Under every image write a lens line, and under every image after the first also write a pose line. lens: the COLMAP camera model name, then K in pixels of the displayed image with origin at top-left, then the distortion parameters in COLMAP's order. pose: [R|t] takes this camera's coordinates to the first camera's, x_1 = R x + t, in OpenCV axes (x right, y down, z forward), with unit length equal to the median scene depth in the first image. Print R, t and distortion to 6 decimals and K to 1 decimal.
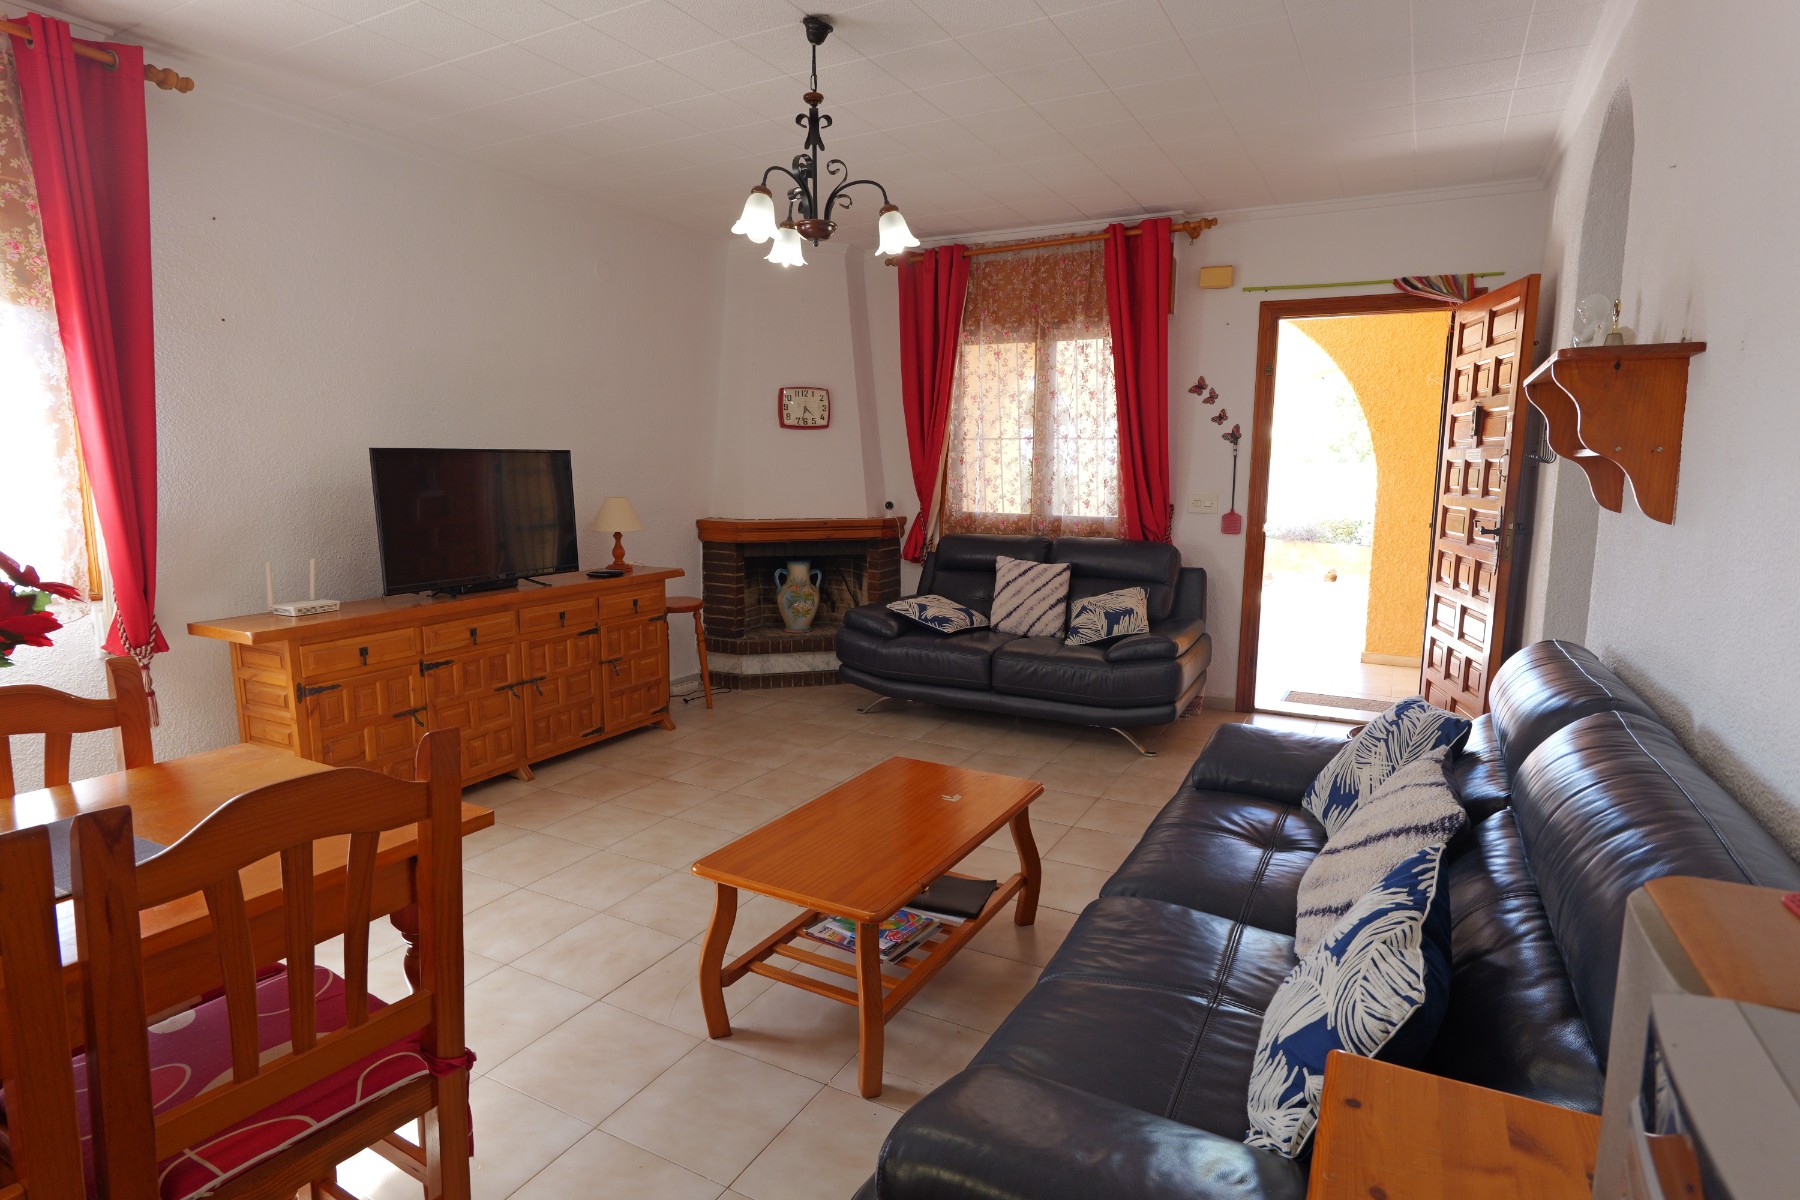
lens RADIAL K [[944.2, 0, 898.6], [0, 944.2, 599.6], [0, 0, 1]] dist [-0.010894, 0.000673]
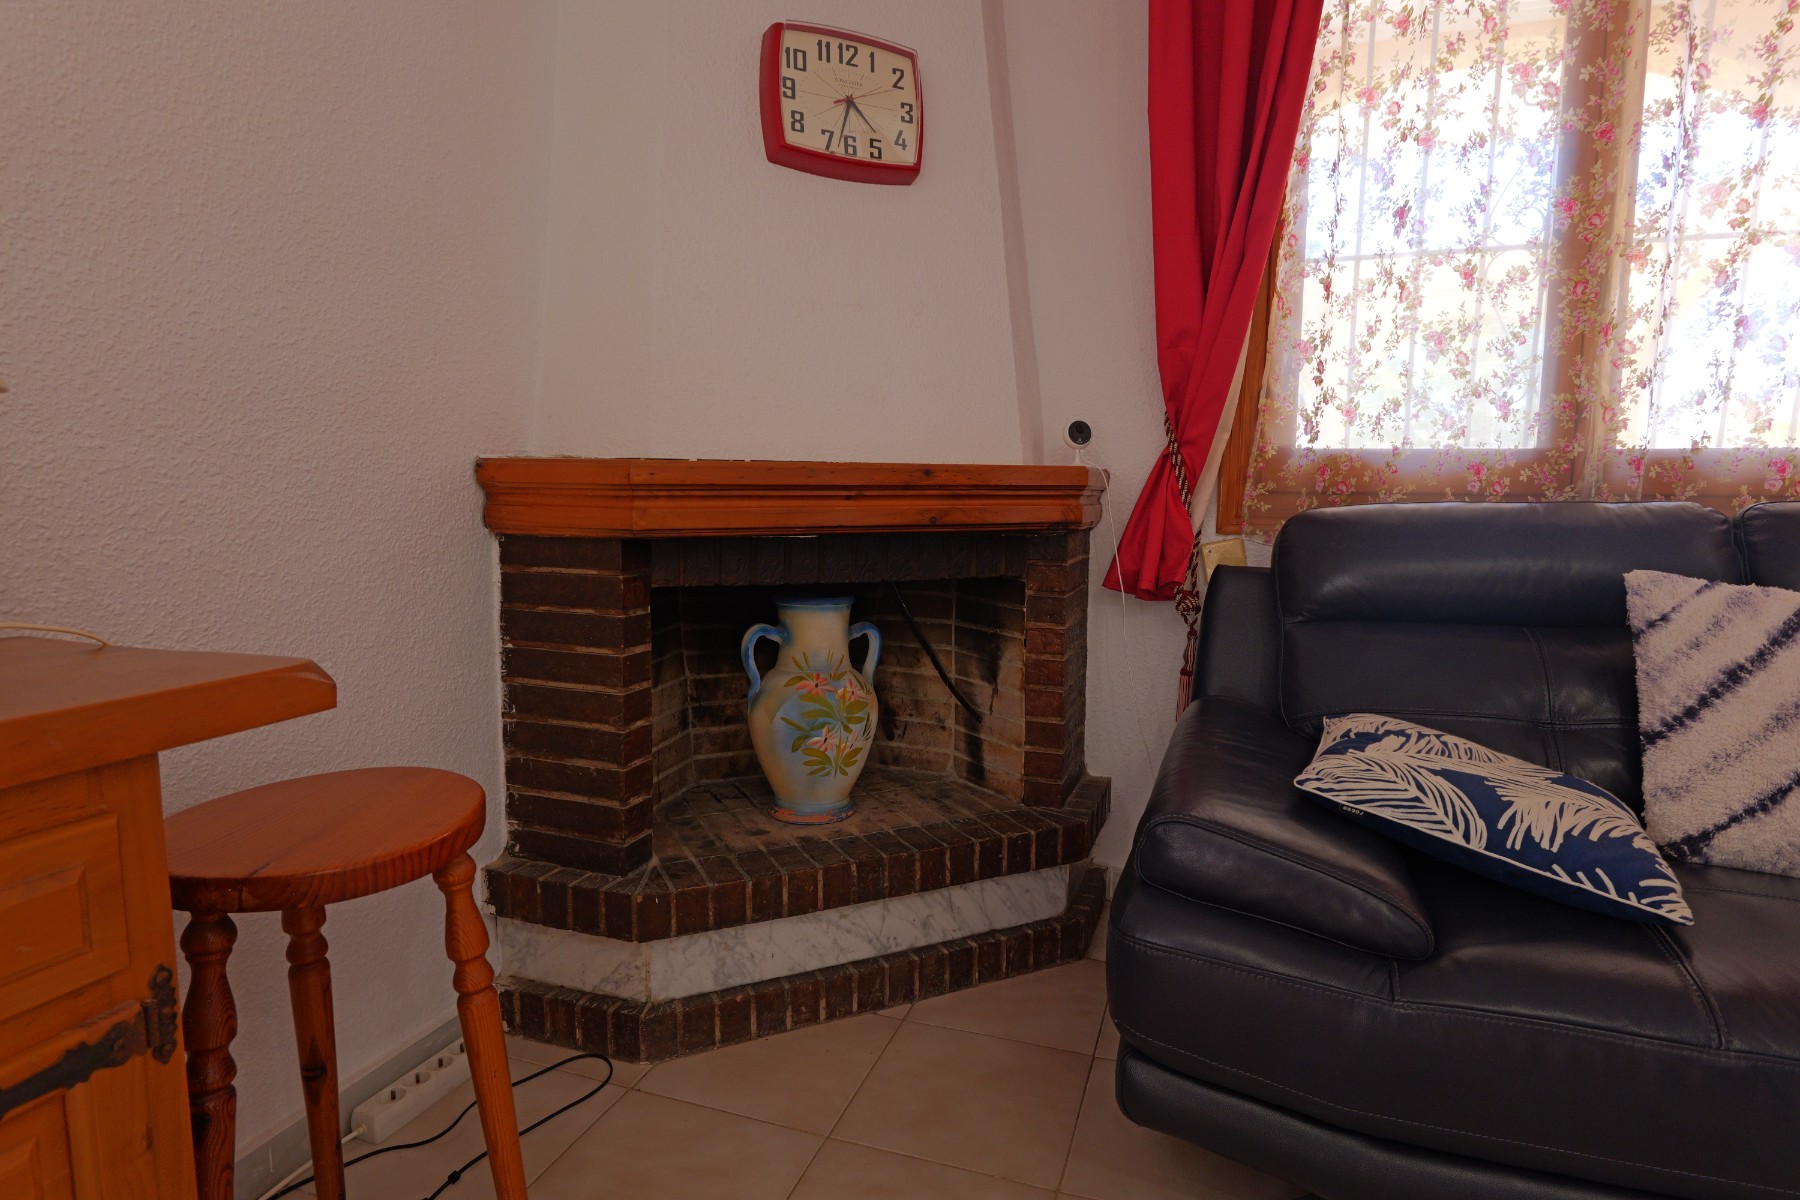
lens RADIAL K [[944.2, 0, 897.9], [0, 944.2, 605.0], [0, 0, 1]] dist [-0.010894, 0.000673]
pose [[0.986336, -0.014076, 0.164144, -0.135302], [0.017992, 0.999587, -0.022393, -0.031856], [-0.163761, 0.025040, 0.986182, 0.696220]]
